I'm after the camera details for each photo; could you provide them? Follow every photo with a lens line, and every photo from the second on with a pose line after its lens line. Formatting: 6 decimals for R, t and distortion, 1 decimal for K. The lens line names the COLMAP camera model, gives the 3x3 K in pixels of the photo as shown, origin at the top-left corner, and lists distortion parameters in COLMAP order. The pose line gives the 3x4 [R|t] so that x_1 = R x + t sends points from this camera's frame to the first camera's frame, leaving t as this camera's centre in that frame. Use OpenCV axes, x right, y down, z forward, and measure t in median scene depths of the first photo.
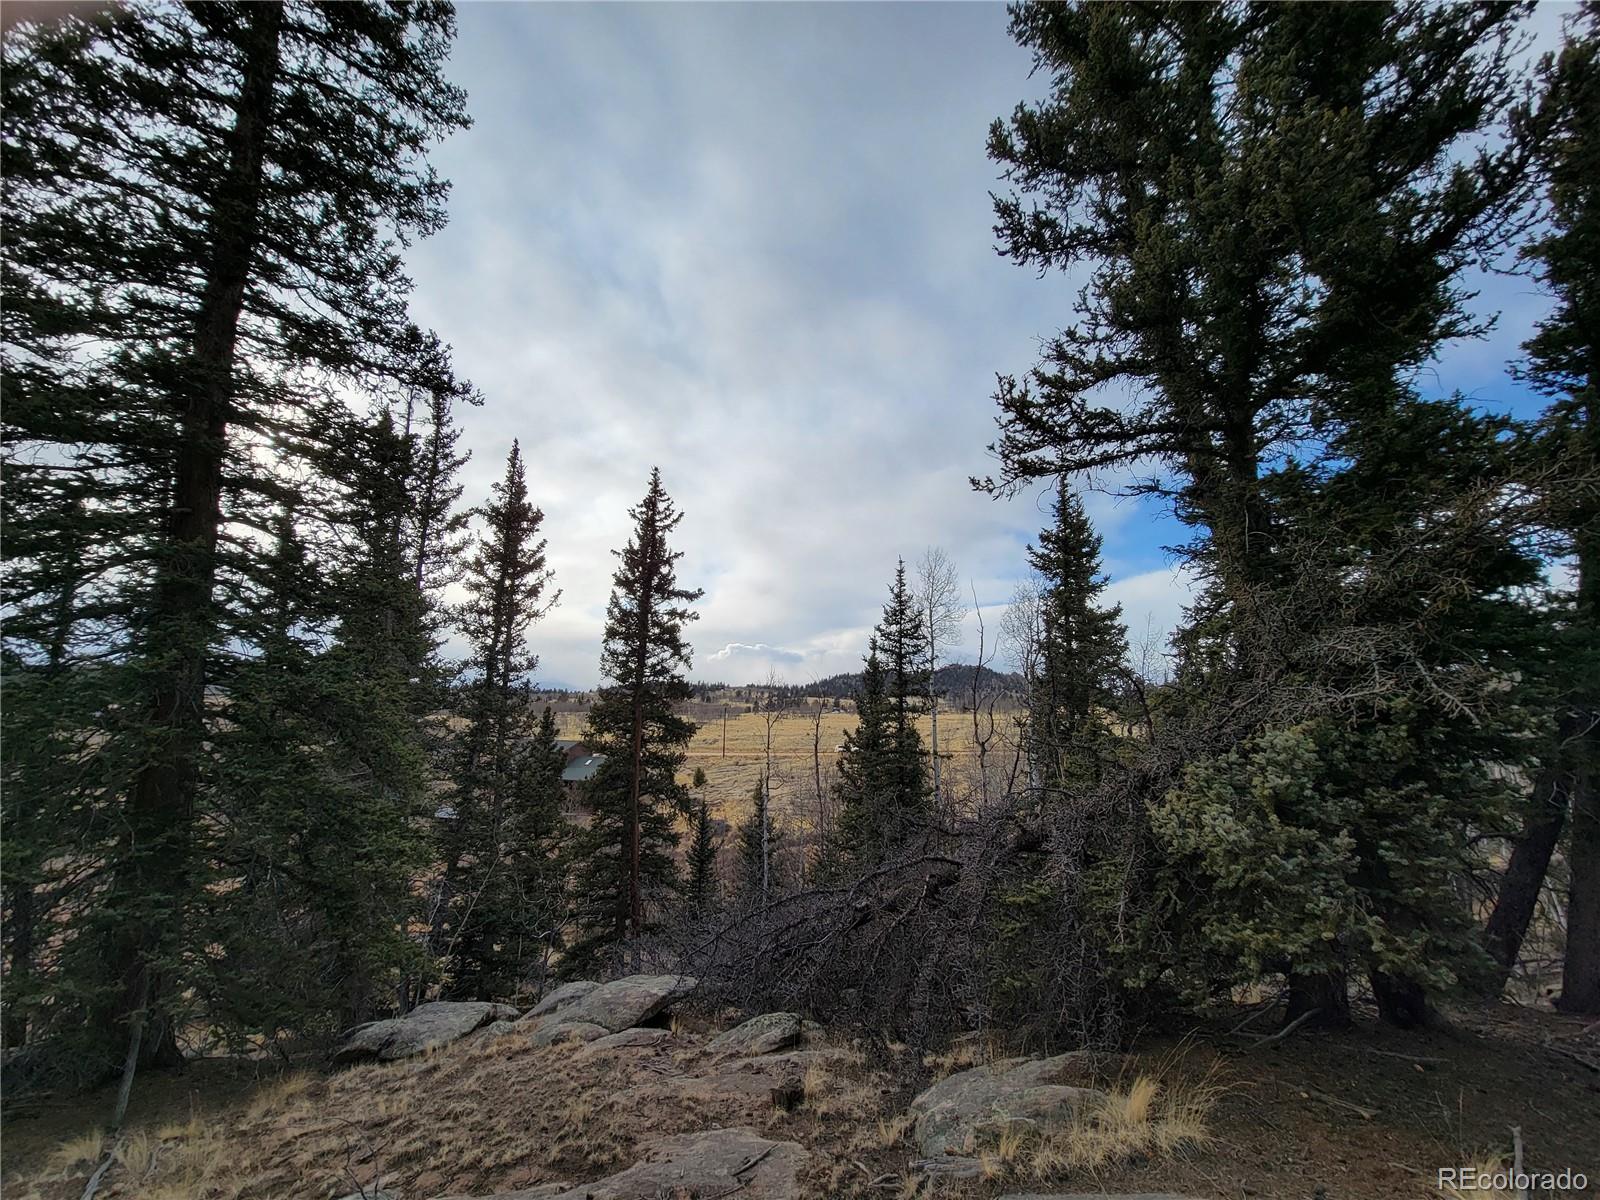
lens RADIAL K [[640.3, 0, 789.2], [0, 640.3, 610.2], [0, 0, 1]] dist [-0.008209, 0.000046]
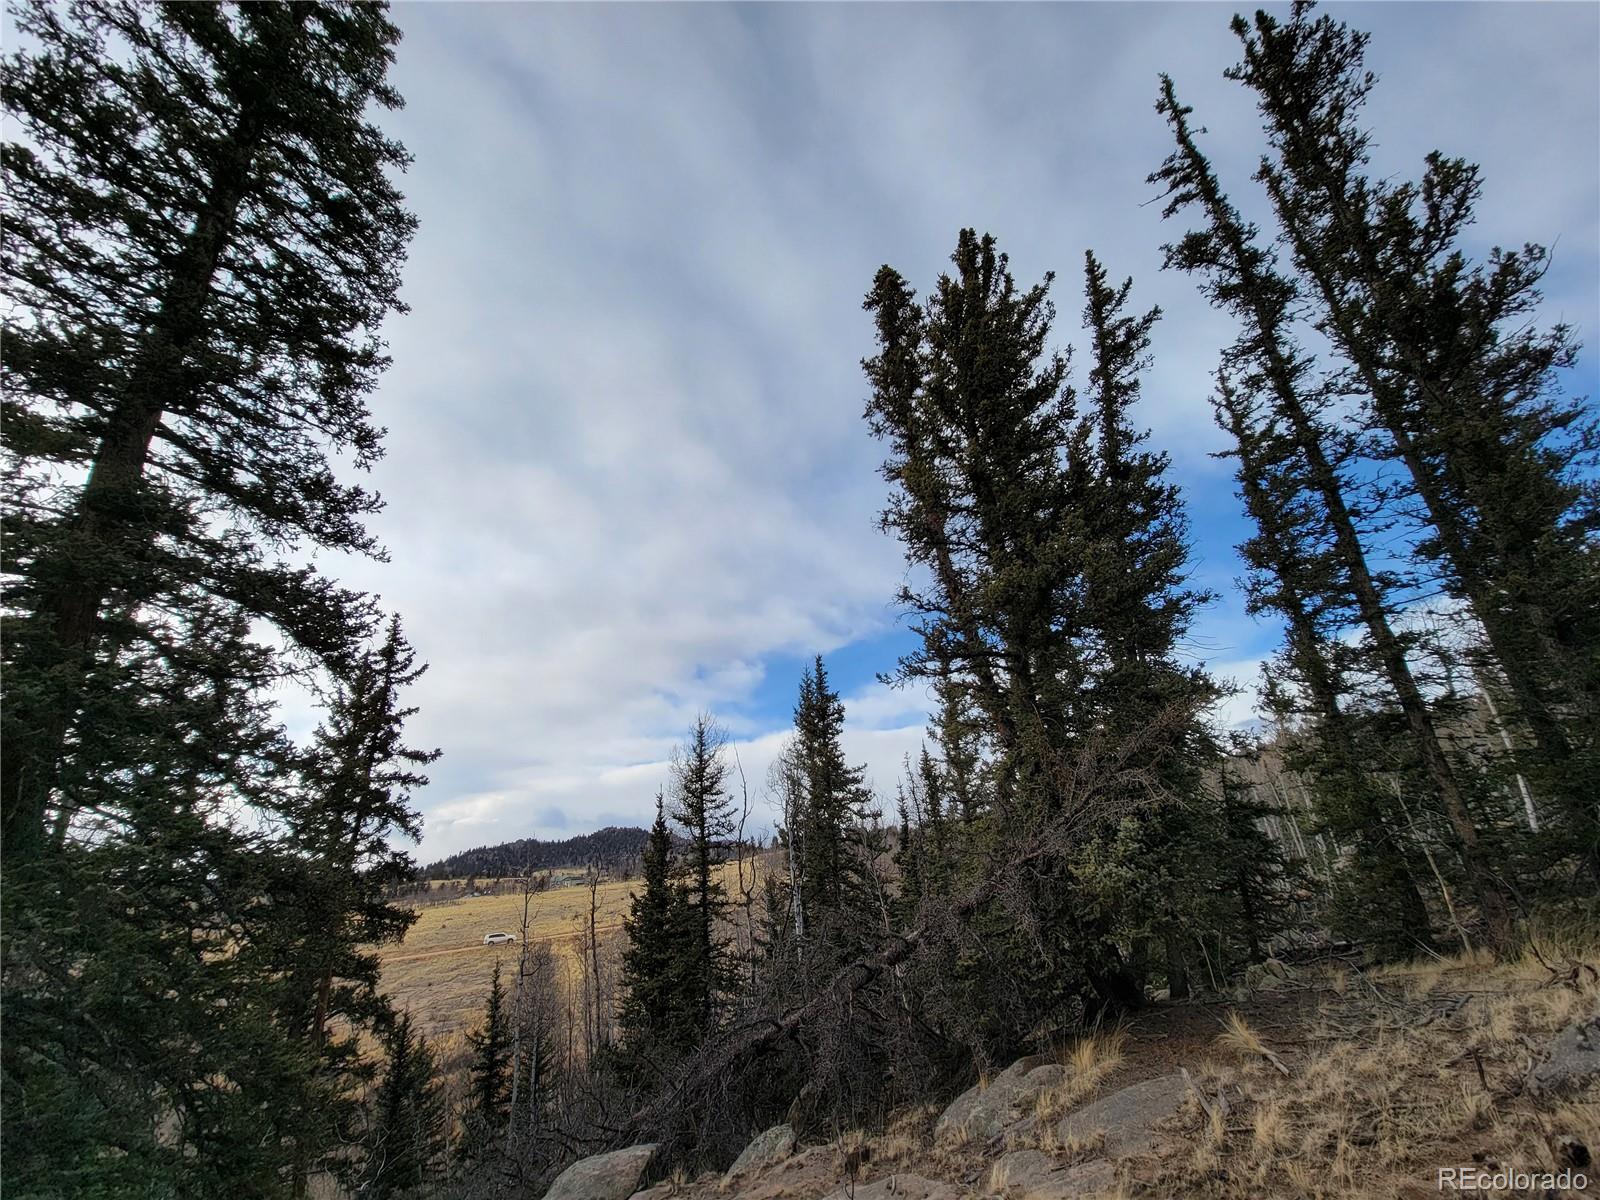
lens RADIAL K [[640.3, 0, 789.2], [0, 640.3, 610.2], [0, 0, 1]] dist [-0.008209, 0.000046]
pose [[0.874321, 0.097039, 0.475548, -0.155932], [0.020596, 0.971508, -0.236110, -0.001025], [-0.484911, 0.216231, 0.847411, -0.047094]]
